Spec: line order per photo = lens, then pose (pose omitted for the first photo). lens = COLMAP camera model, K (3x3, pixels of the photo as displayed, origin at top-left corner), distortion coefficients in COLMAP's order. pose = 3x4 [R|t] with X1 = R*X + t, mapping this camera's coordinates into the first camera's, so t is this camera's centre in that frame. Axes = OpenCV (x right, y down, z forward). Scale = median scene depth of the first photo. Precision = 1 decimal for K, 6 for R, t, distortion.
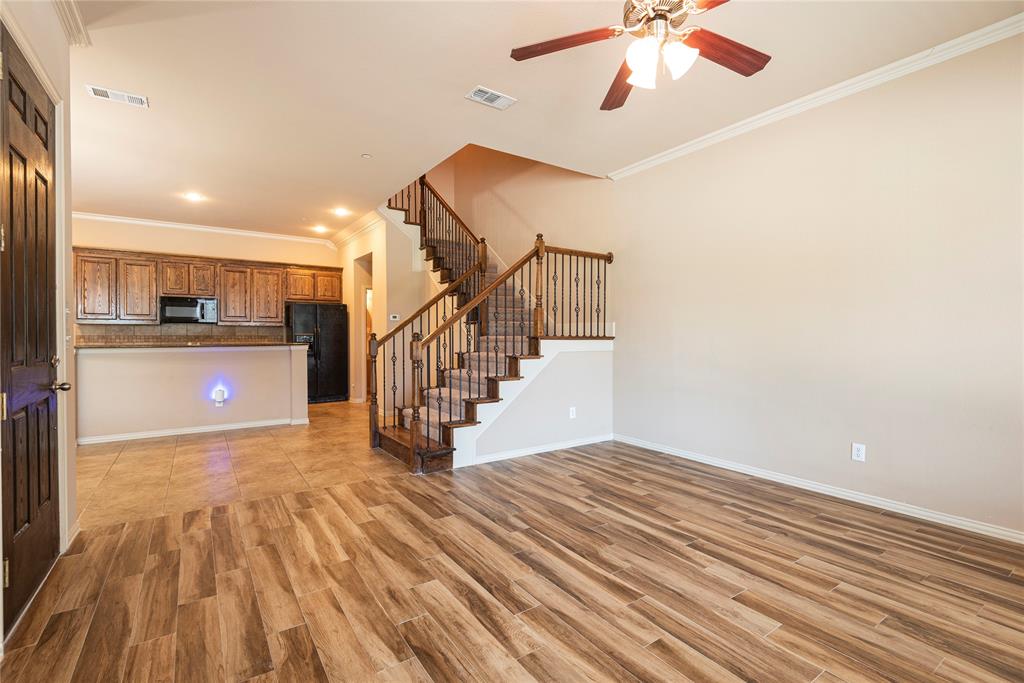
lens RADIAL K [[462.4, 0, 510.7], [0, 462.4, 339.7], [0, 0, 1]] dist [0.028558, -0.019385]
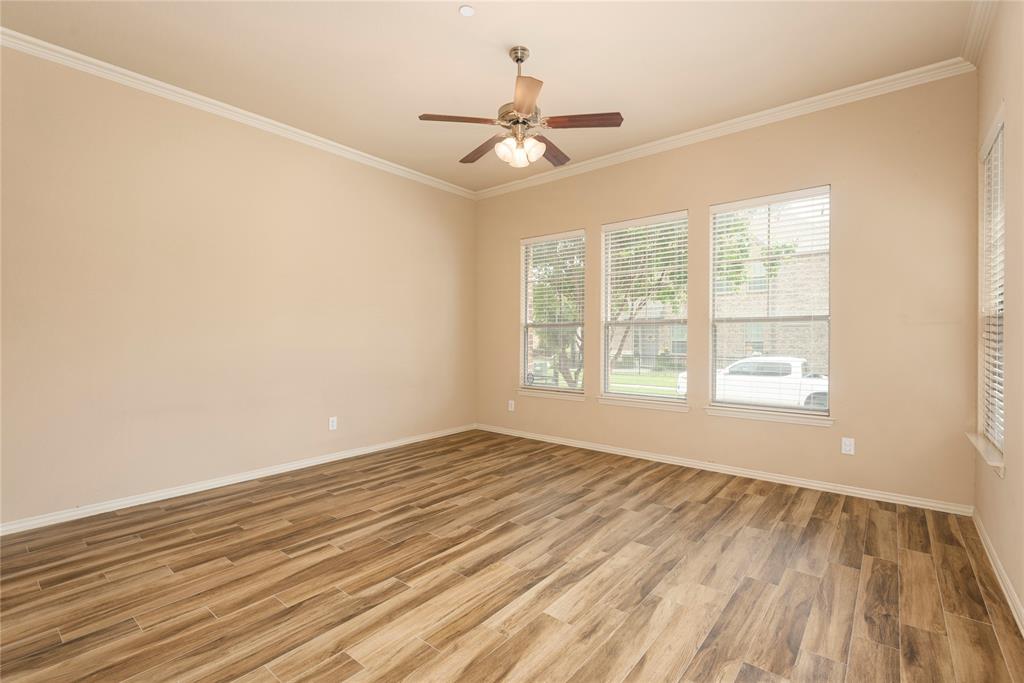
lens RADIAL K [[462.4, 0, 510.7], [0, 462.4, 339.7], [0, 0, 1]] dist [0.028558, -0.019385]
pose [[-0.282072, -0.009150, 0.959350, -0.802185], [0.012694, 0.999831, 0.013269, -0.010262], [-0.959309, 0.015921, -0.281909, 1.060037]]
